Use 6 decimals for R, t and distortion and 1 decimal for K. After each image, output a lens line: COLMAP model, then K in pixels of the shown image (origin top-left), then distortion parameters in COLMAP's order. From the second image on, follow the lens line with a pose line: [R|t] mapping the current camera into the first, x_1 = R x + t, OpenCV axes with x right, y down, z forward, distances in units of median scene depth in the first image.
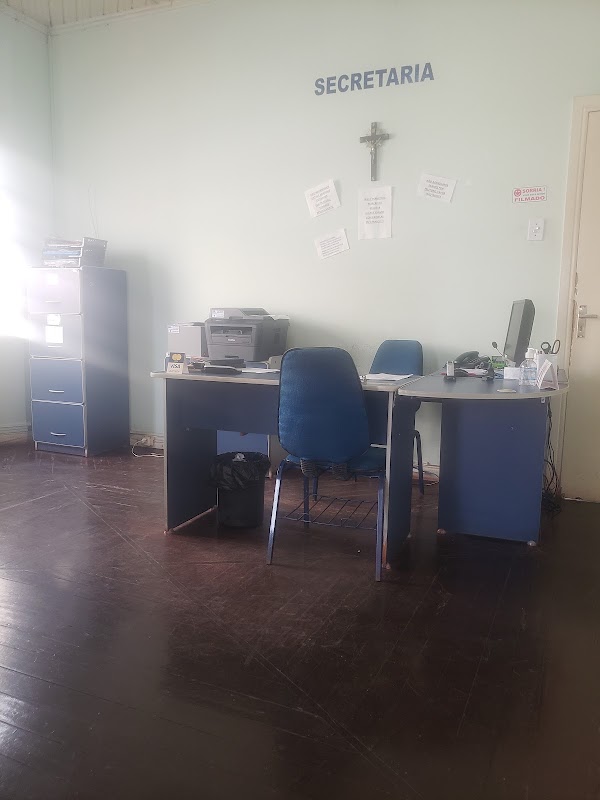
lens RADIAL K [[629.4, 0, 300.0], [0, 629.4, 400.0], [0, 0, 1]] dist [0.004187, -0.074573]
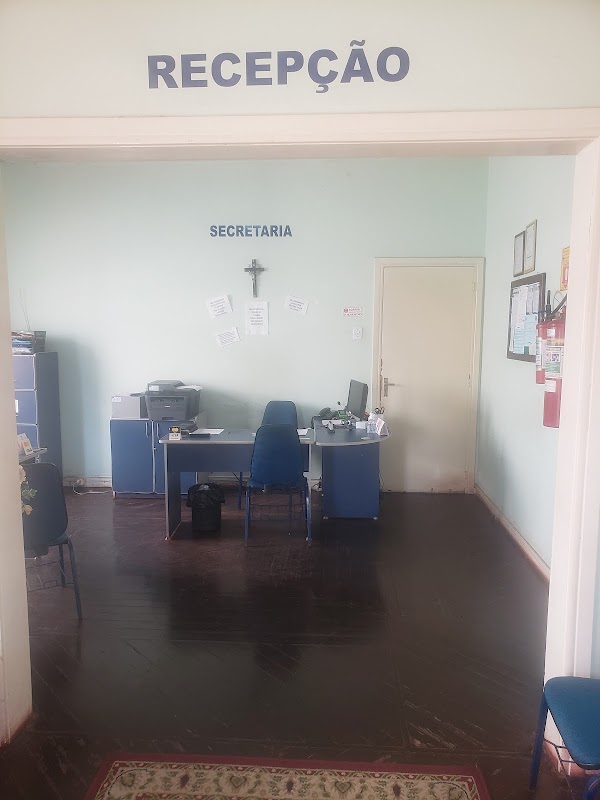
lens RADIAL K [[629.4, 0, 300.0], [0, 629.4, 400.0], [0, 0, 1]] dist [0.004187, -0.074573]
pose [[0.932477, -0.053573, 0.357236, -0.344119], [0.059935, 0.998179, -0.006754, -0.083386], [-0.356224, 0.027708, 0.933990, -0.464603]]
